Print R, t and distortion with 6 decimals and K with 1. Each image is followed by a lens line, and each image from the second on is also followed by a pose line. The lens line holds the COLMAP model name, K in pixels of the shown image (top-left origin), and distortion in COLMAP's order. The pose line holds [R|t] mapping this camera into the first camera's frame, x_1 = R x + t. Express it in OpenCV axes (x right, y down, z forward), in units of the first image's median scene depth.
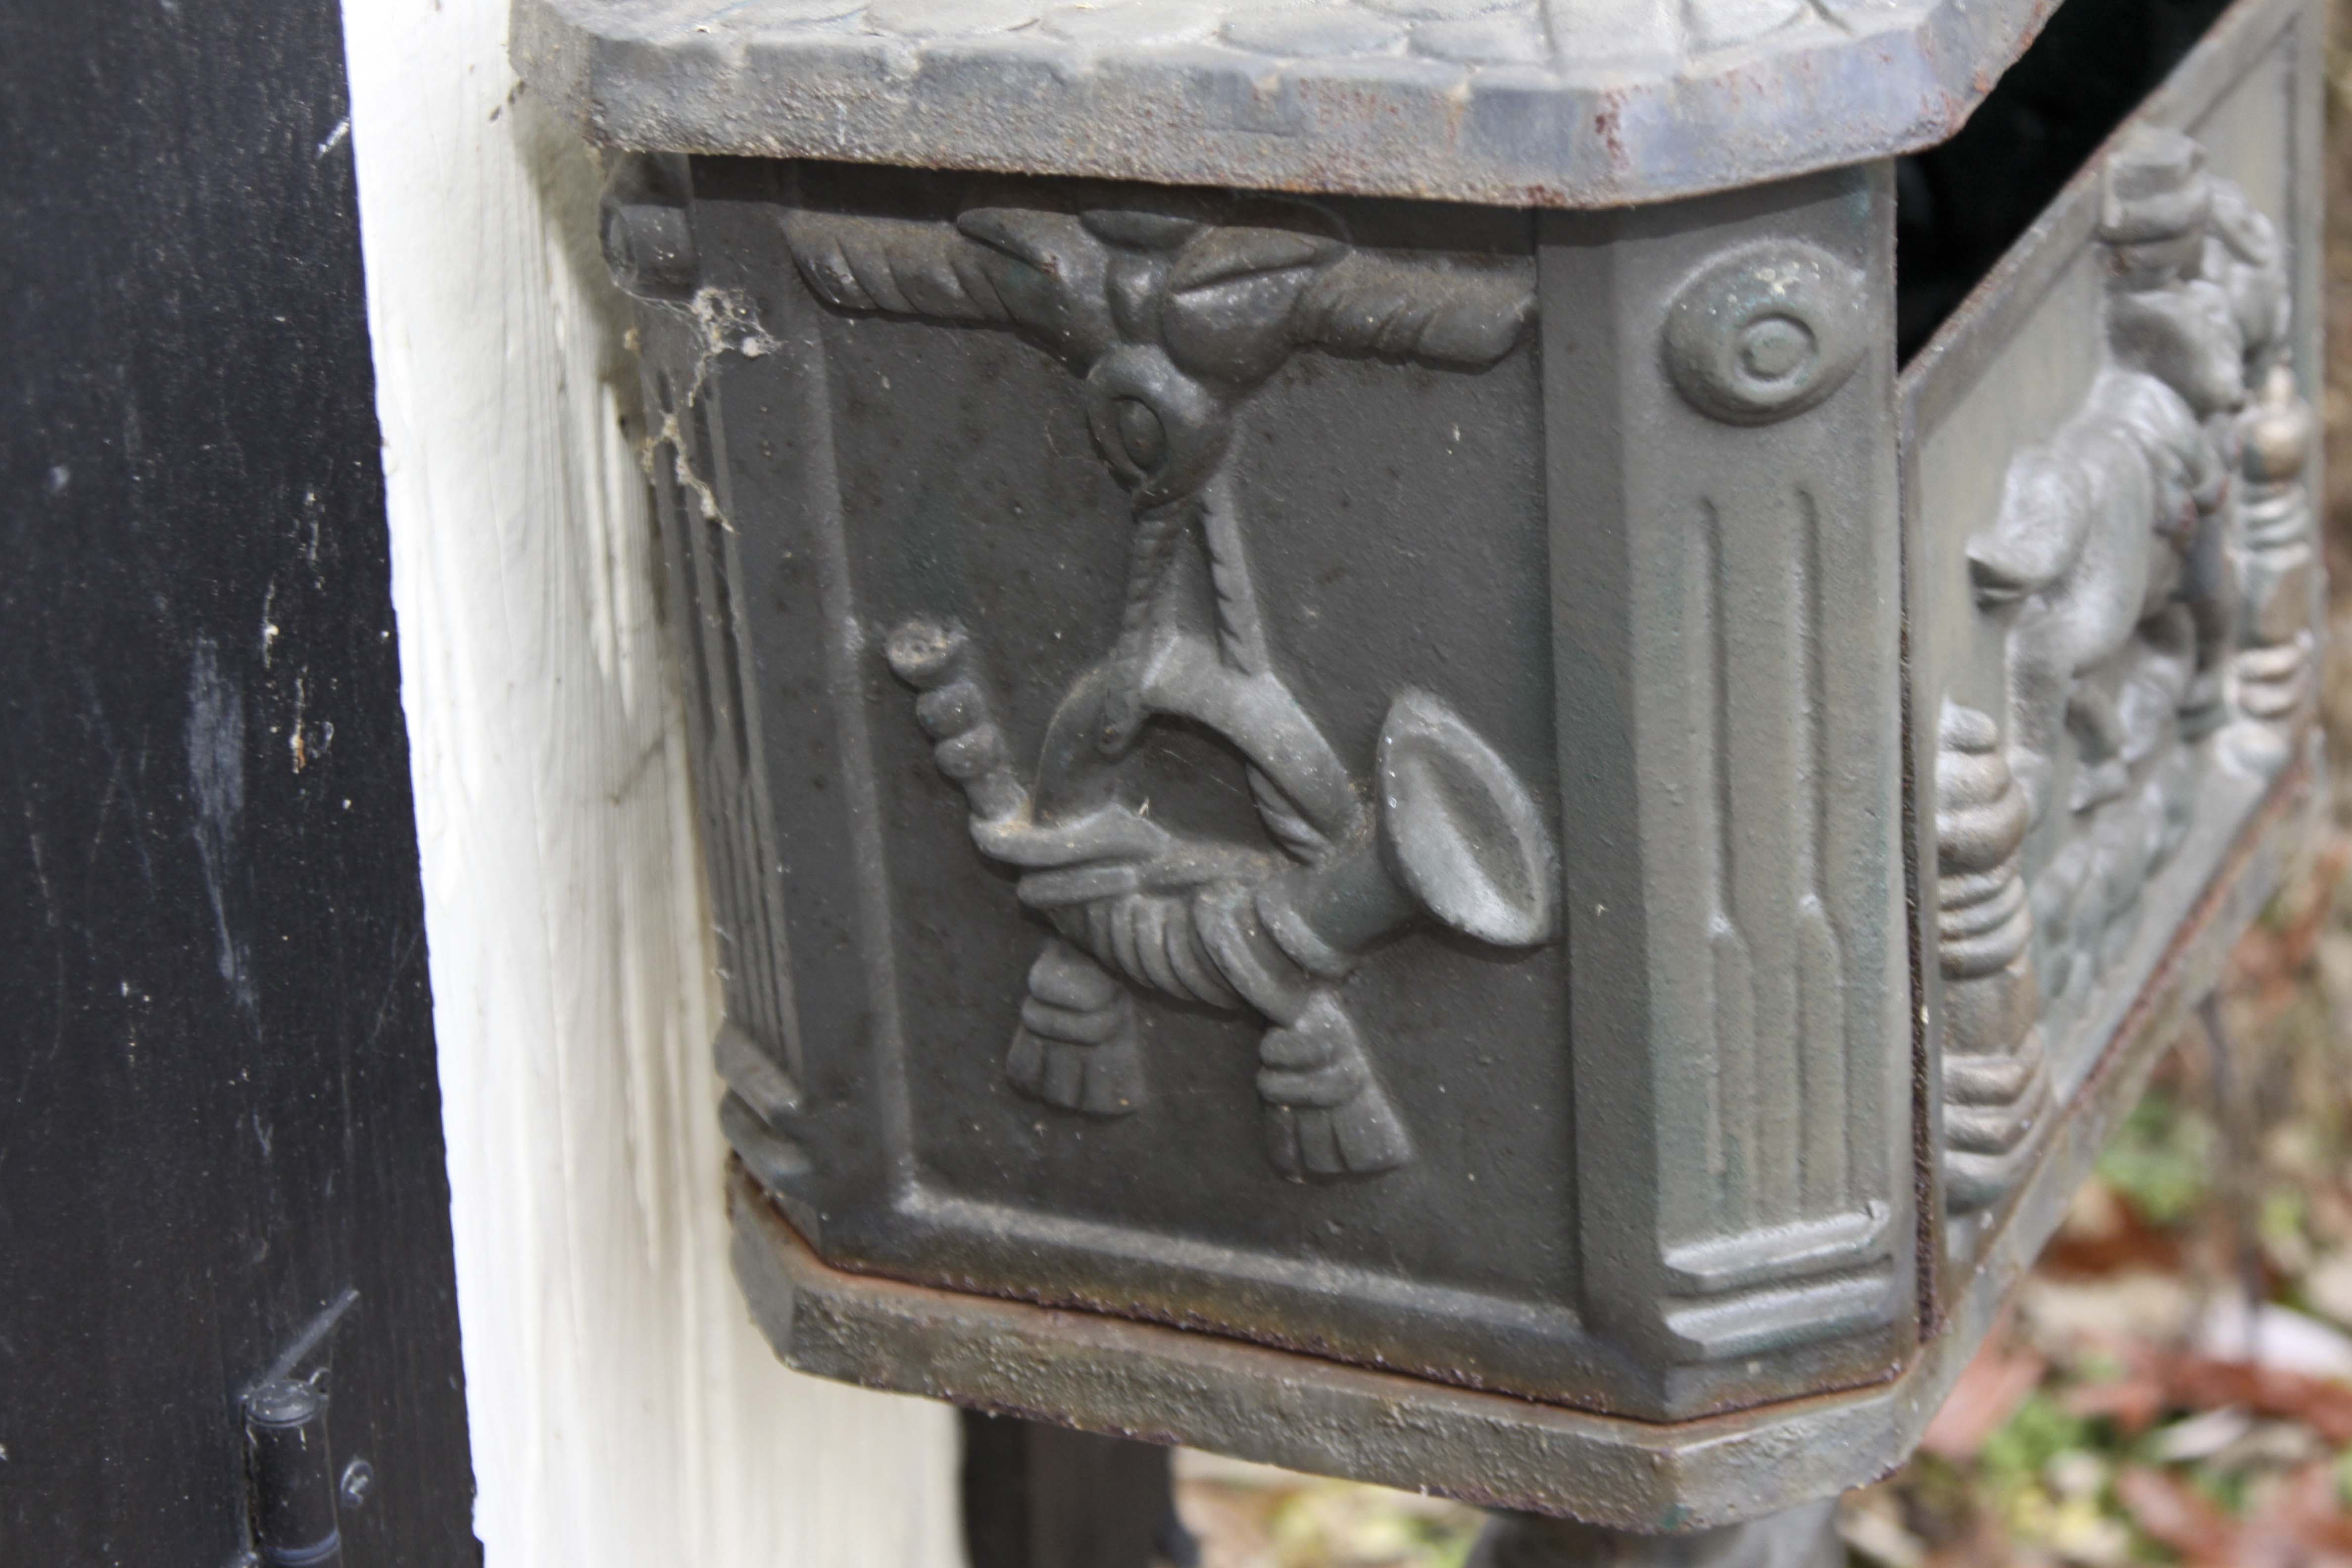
lens RADIAL K [[5978.2, 0, 1176.0], [0, 5978.2, 784.0], [0, 0, 1]] dist [0.152613, 0.617496]
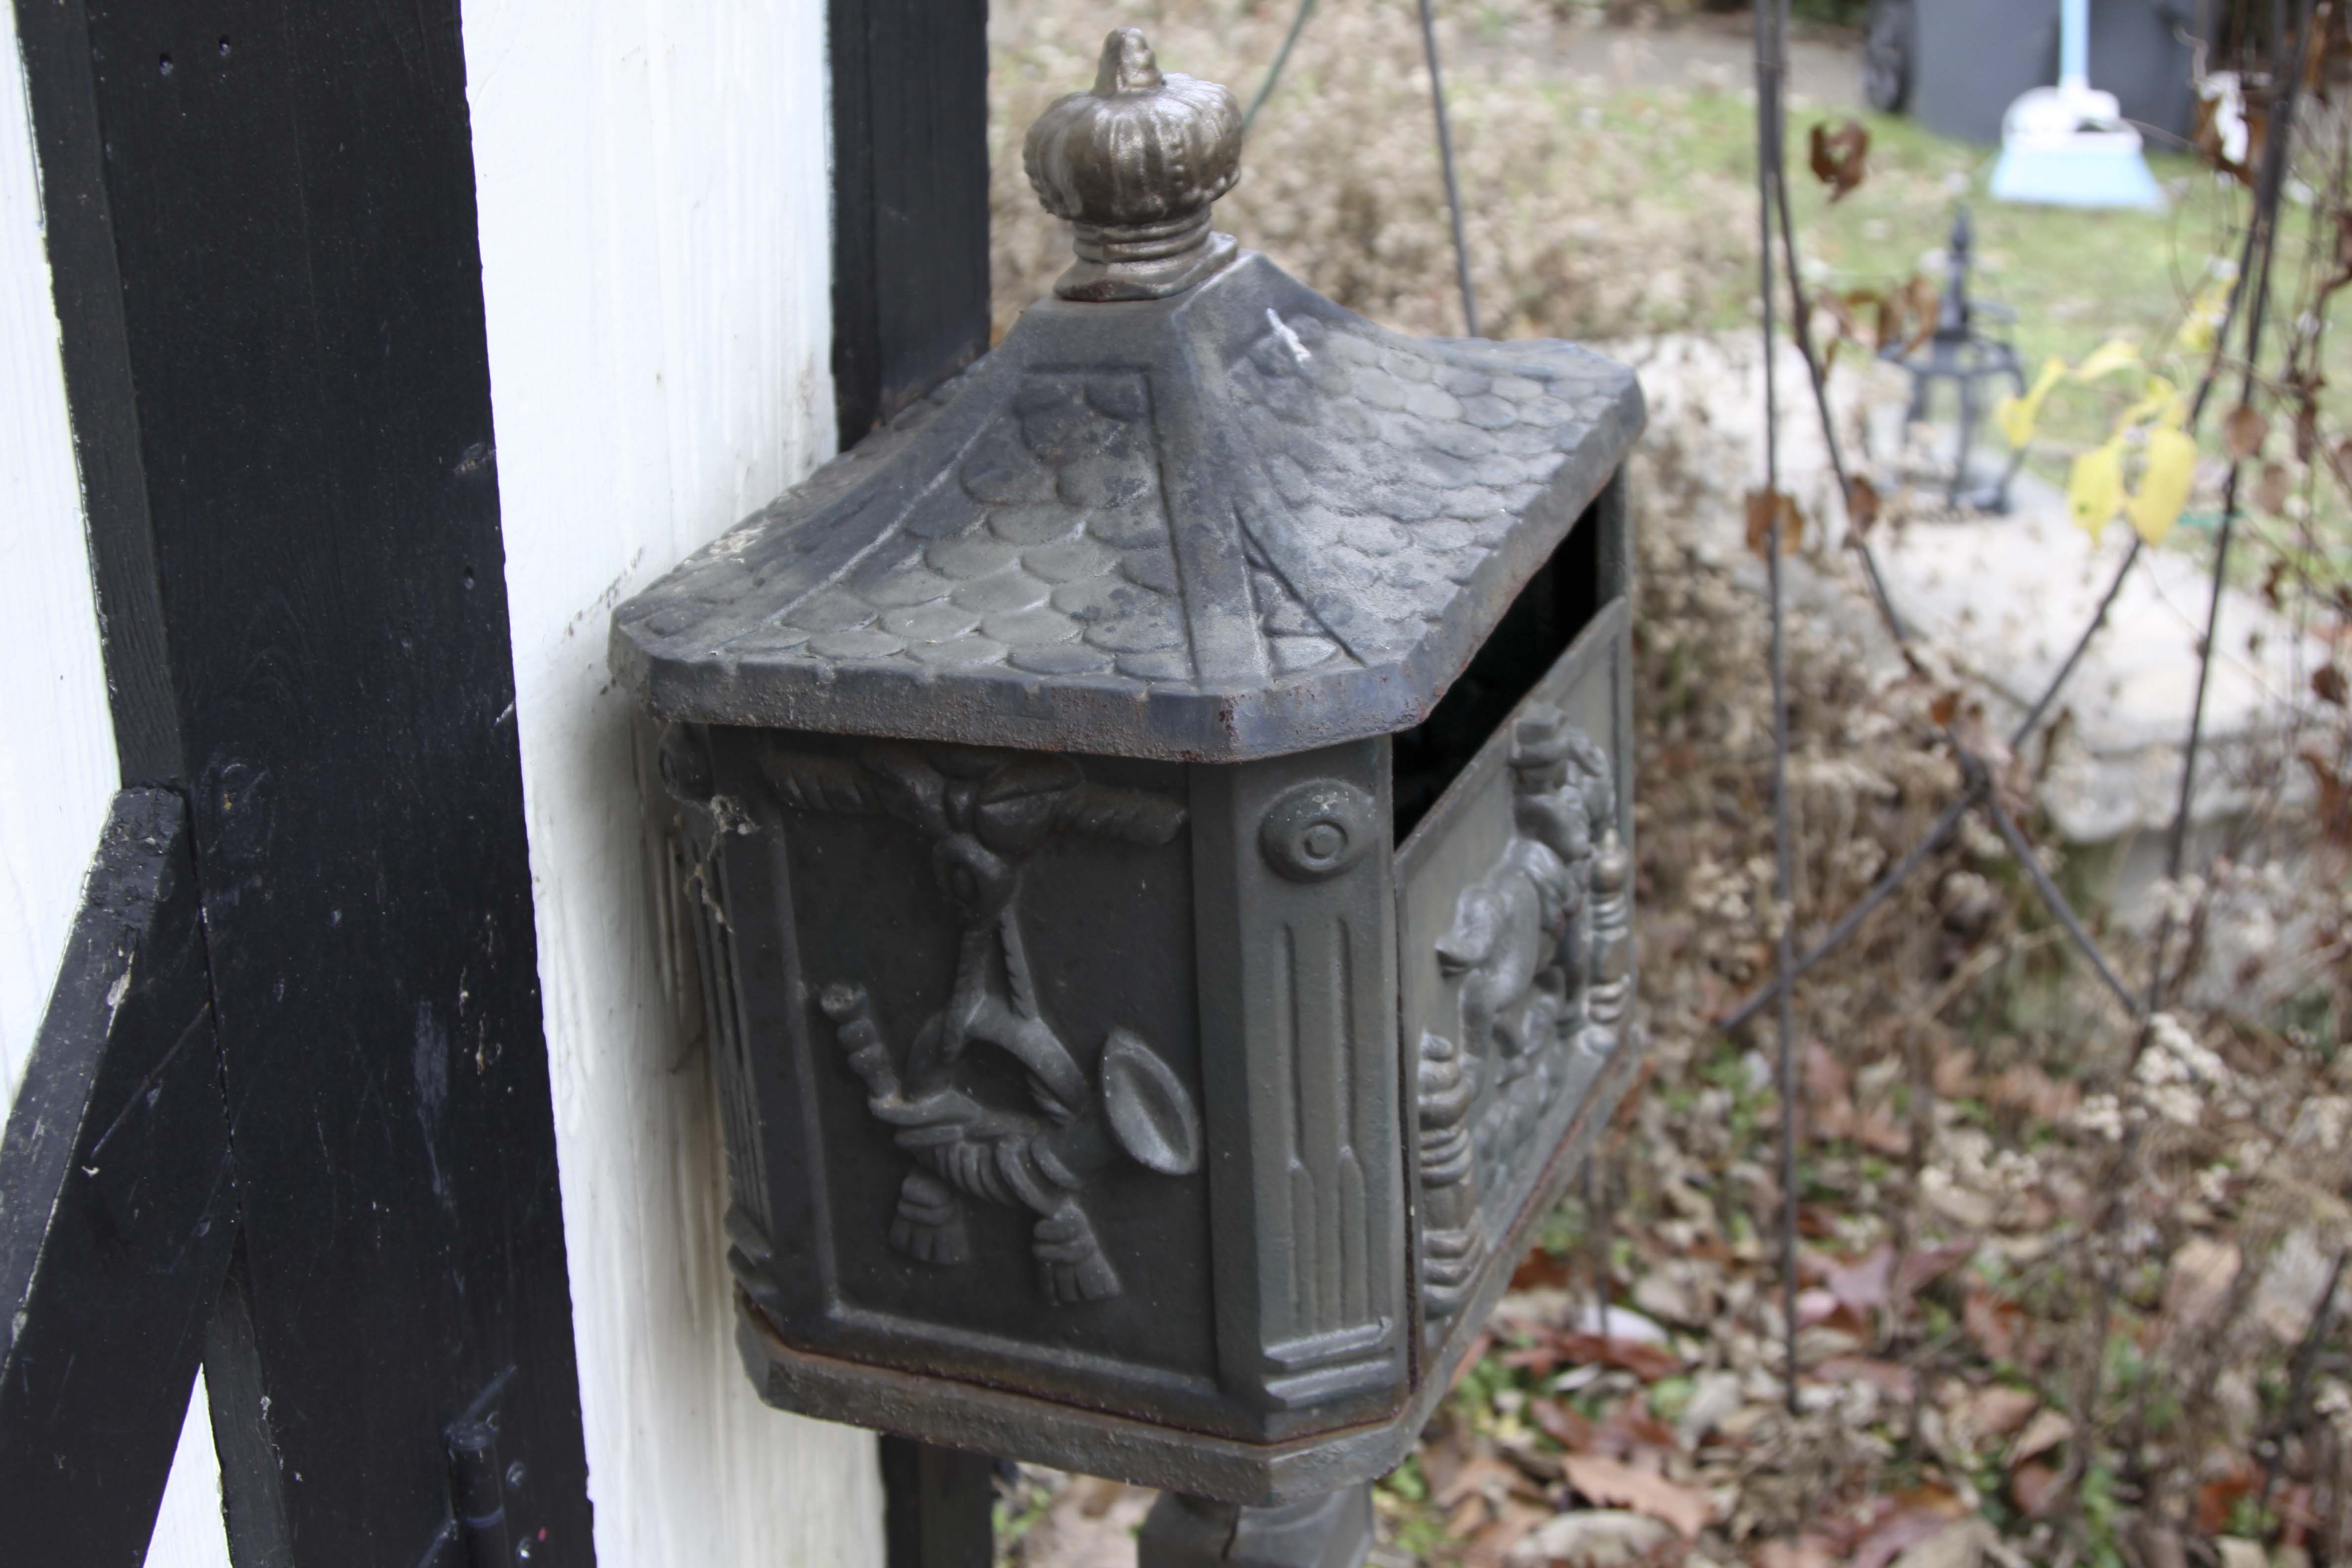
lens RADIAL K [[3243.8, 0, 1176.0], [0, 3243.8, 784.0], [0, 0, 1]] dist [-0.117196, 0.414211]
pose [[0.999020, 0.003918, 0.044090, 0.013340], [-0.001221, 0.998135, -0.061037, -0.027910], [-0.044247, 0.060923, 0.997161, 0.049560]]
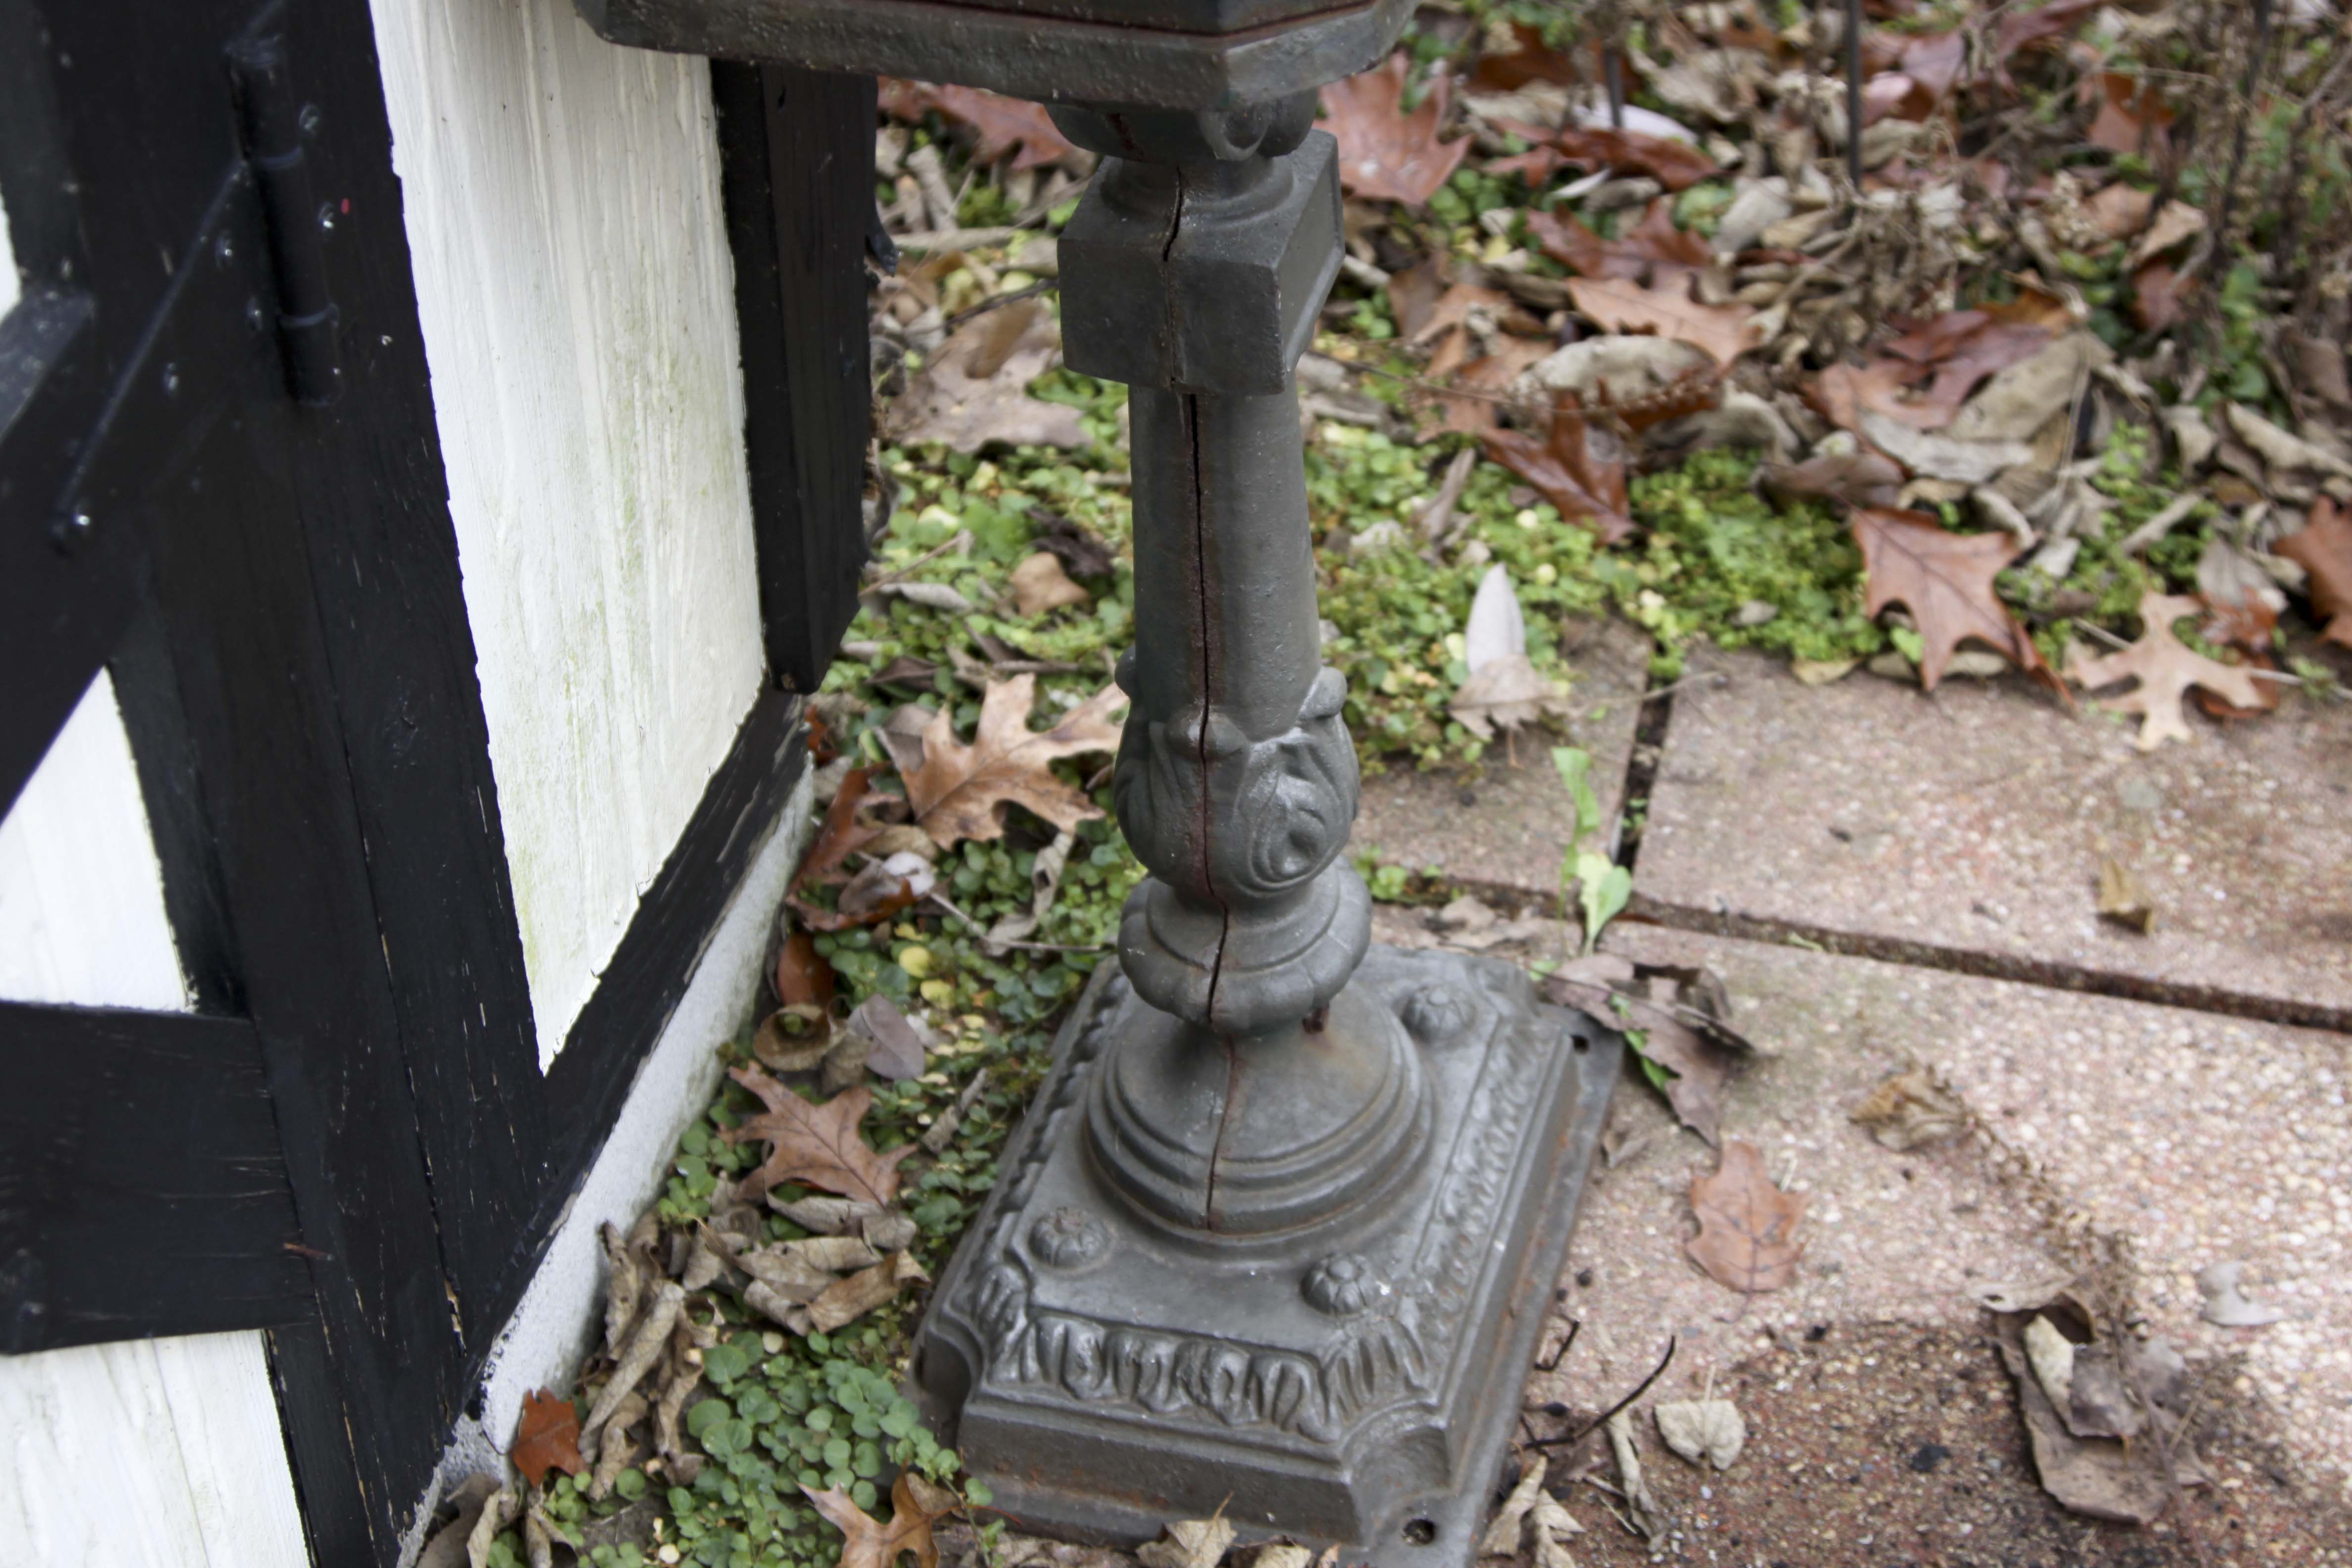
lens RADIAL K [[4283.0, 0, 1176.0], [0, 4283.0, 784.0], [0, 0, 1]] dist [0.039609, 0.213270]
pose [[0.996224, -0.053446, 0.068416, -0.009536], [0.037685, 0.976147, 0.213816, 0.061004], [-0.078212, -0.210430, 0.974475, -0.048574]]
